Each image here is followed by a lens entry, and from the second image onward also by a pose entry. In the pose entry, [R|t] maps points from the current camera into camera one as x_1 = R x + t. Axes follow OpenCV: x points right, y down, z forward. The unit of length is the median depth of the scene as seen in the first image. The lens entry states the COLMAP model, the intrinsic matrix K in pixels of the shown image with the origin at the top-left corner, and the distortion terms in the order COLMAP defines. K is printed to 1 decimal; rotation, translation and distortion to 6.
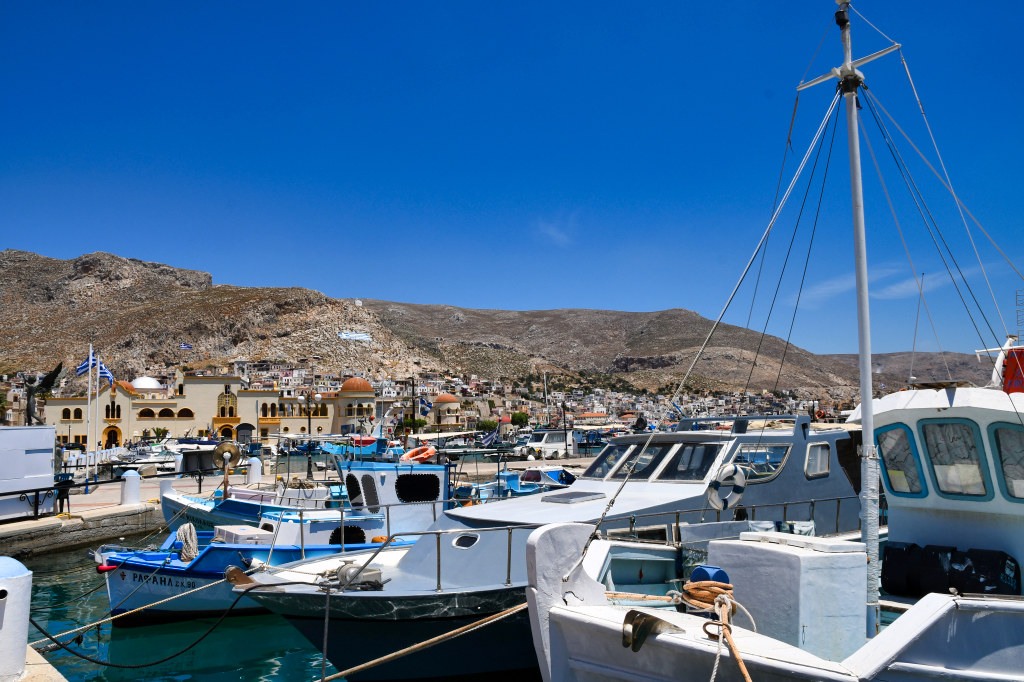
lens RADIAL K [[755.1, 0, 504.6], [0, 755.1, 342.8], [0, 0, 1]] dist [-0.136349, 0.116953]
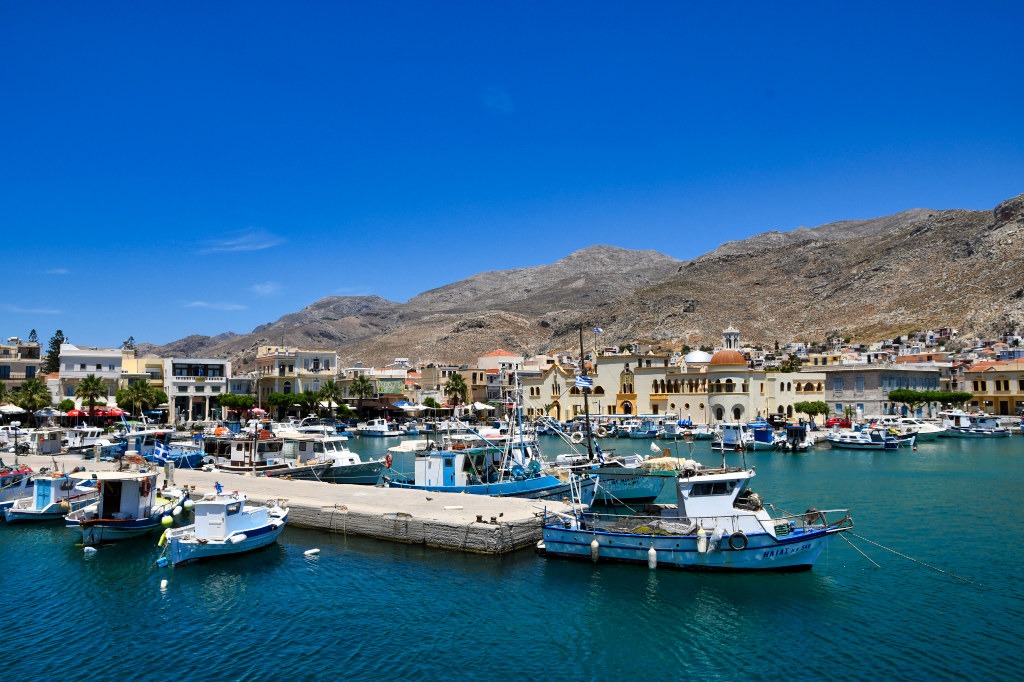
lens RADIAL K [[755.1, 0, 504.6], [0, 755.1, 342.8], [0, 0, 1]] dist [-0.136349, 0.116953]
pose [[0.340284, -0.048247, -0.939084, 0.101124], [0.108250, 0.994053, -0.011846, 0.003709], [0.934071, -0.097625, 0.343483, 0.081718]]
